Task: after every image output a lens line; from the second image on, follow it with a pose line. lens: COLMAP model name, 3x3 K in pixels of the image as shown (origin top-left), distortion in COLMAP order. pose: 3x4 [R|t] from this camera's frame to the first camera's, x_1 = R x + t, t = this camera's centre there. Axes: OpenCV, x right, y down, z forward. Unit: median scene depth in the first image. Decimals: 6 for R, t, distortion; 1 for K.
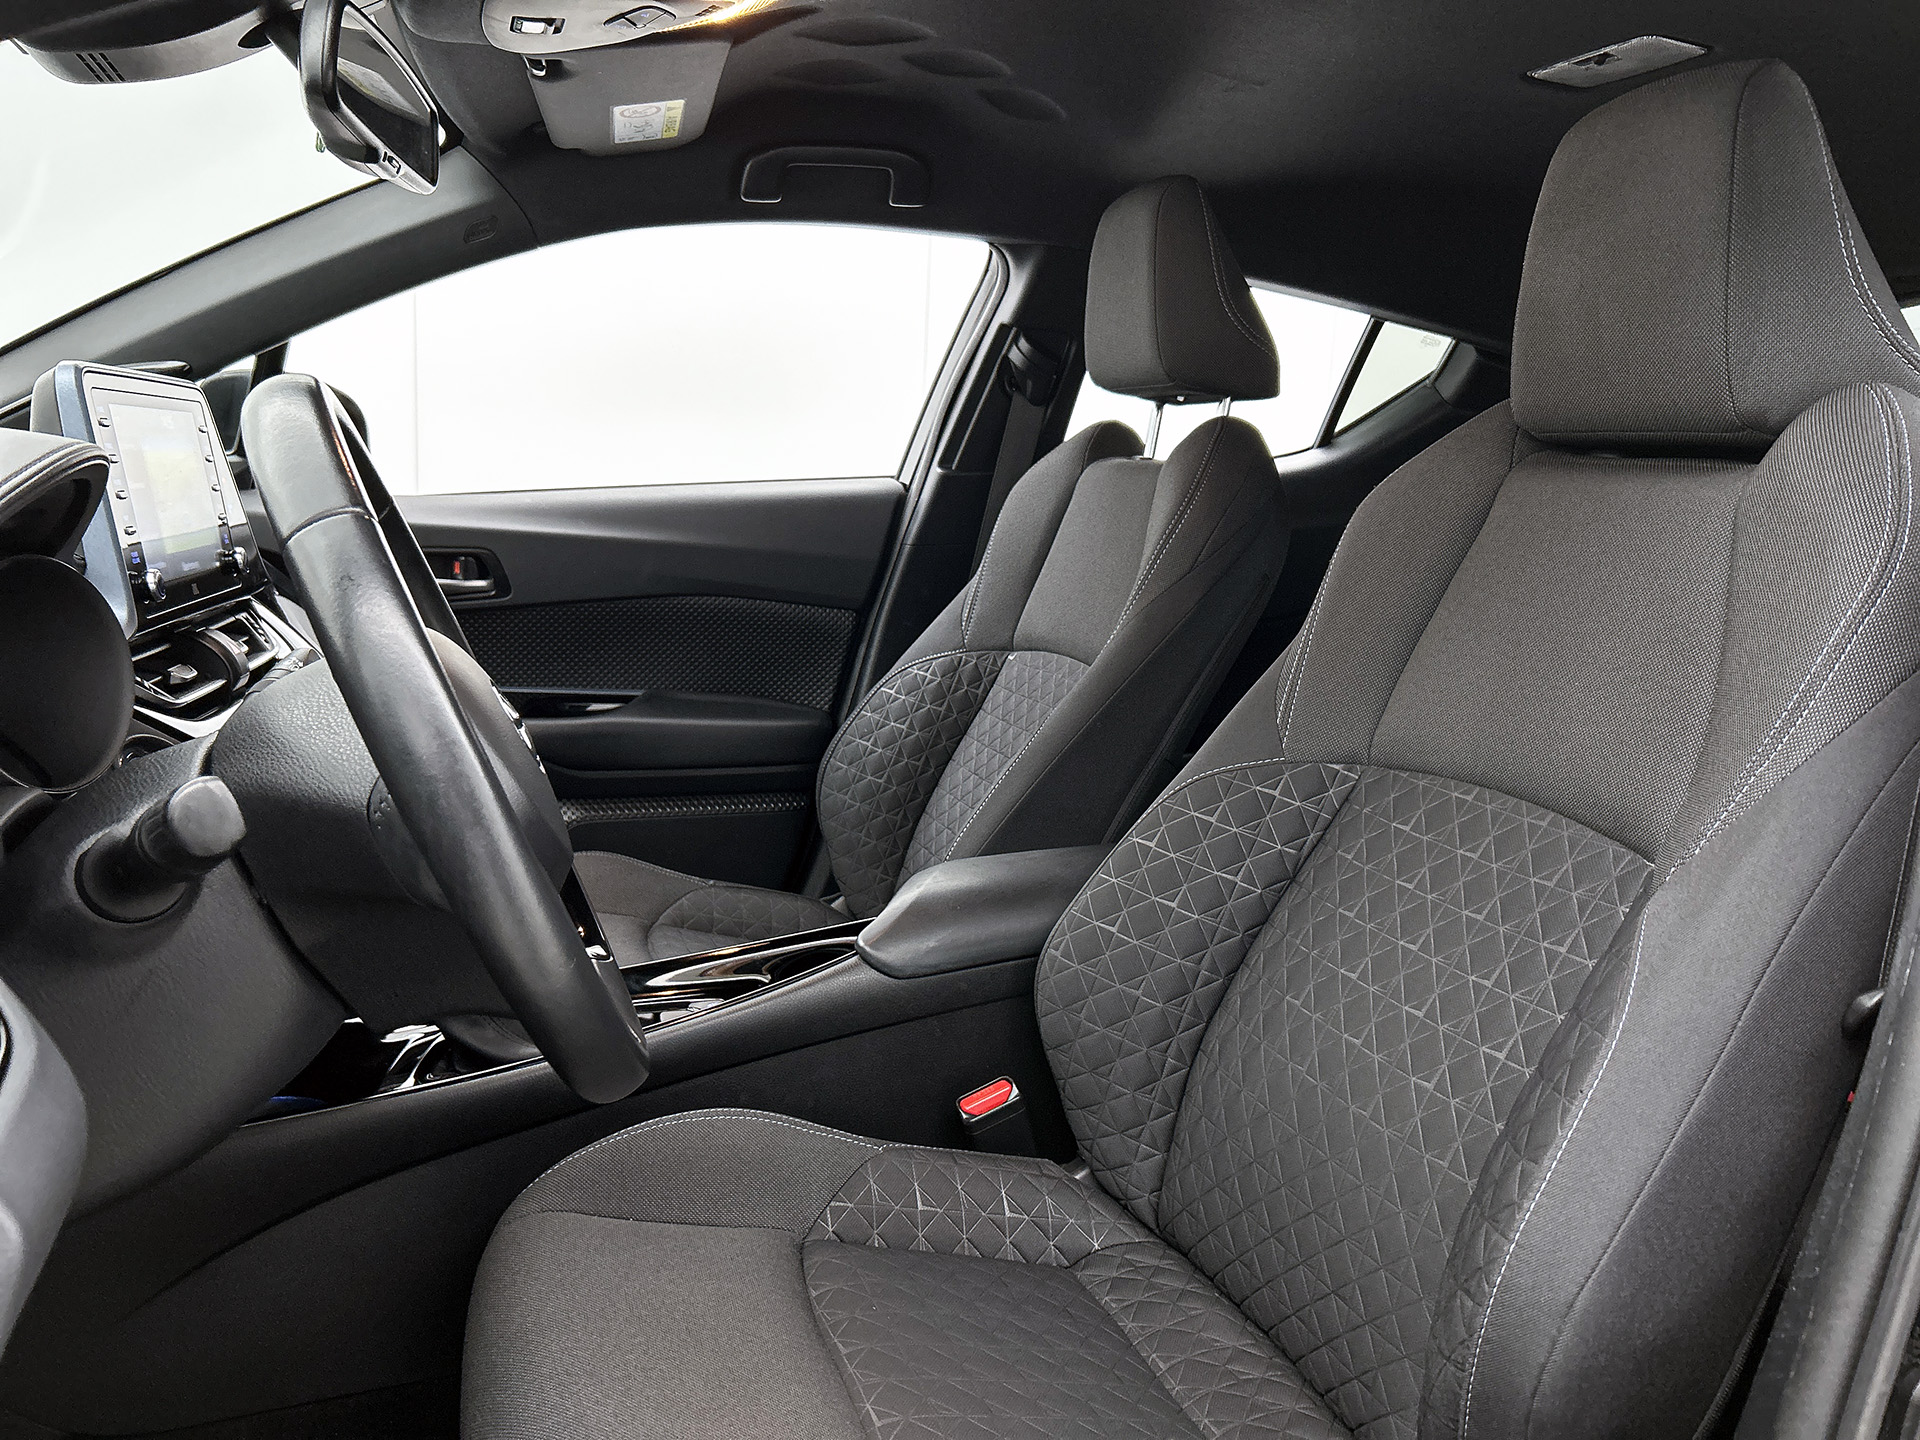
lens RADIAL K [[1498.2, 0, 957.6], [0, 1498.2, 732.0], [0, 0, 1]] dist [0.044670, -0.046143]
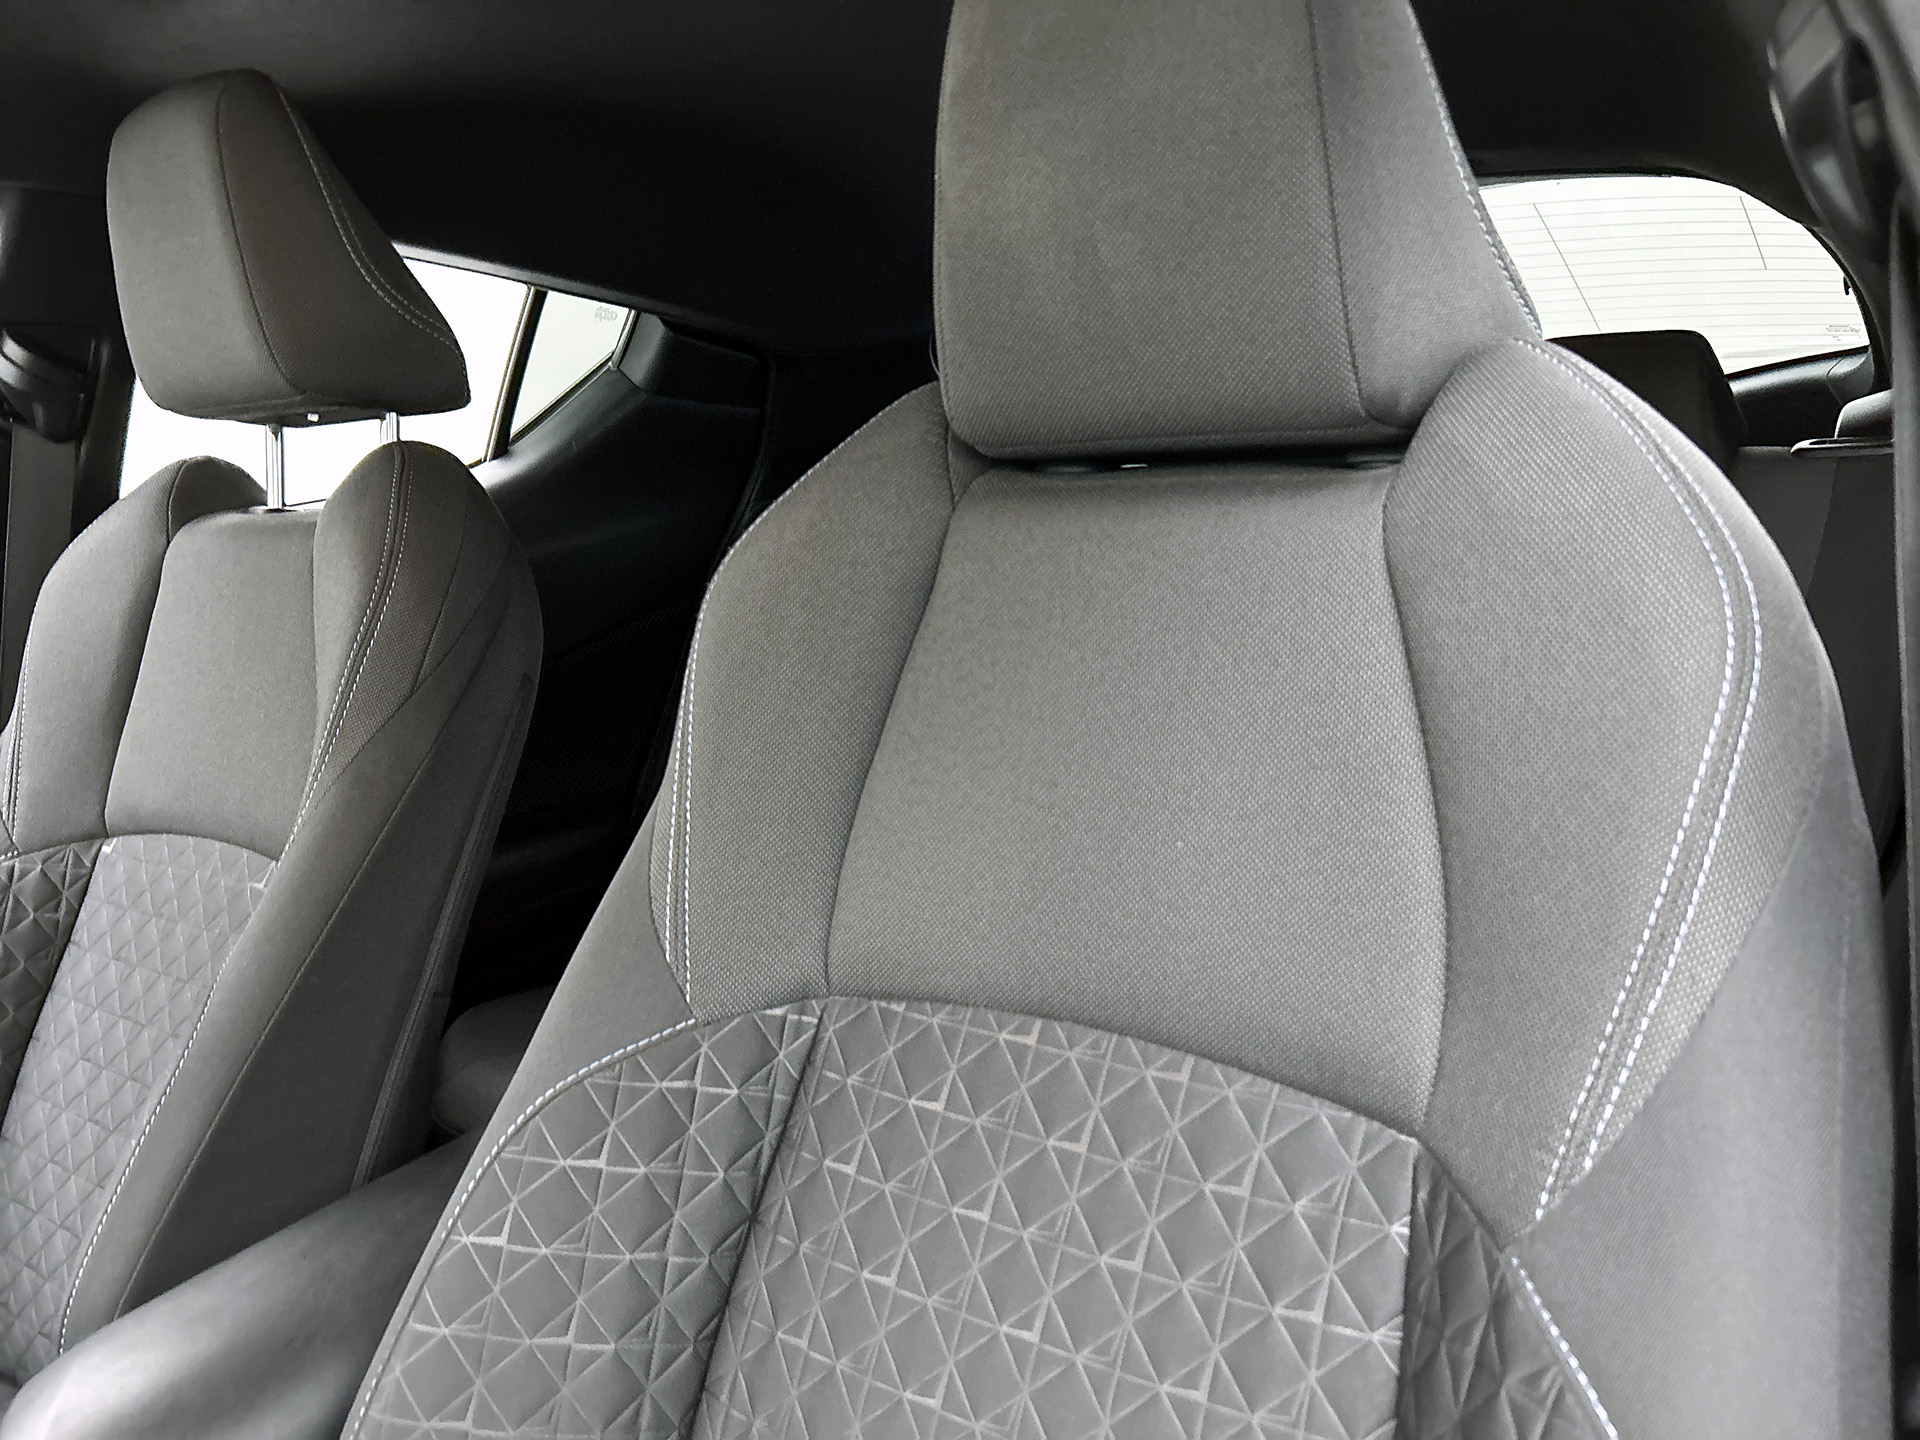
lens RADIAL K [[1498.2, 0, 958.7], [0, 1498.2, 711.0], [0, 0, 1]] dist [0.044670, -0.046143]
pose [[0.828505, -0.193442, 0.525509, 0.010854], [0.191782, 0.979706, 0.058274, -0.083578], [-0.526116, 0.052503, 0.848790, 0.309218]]
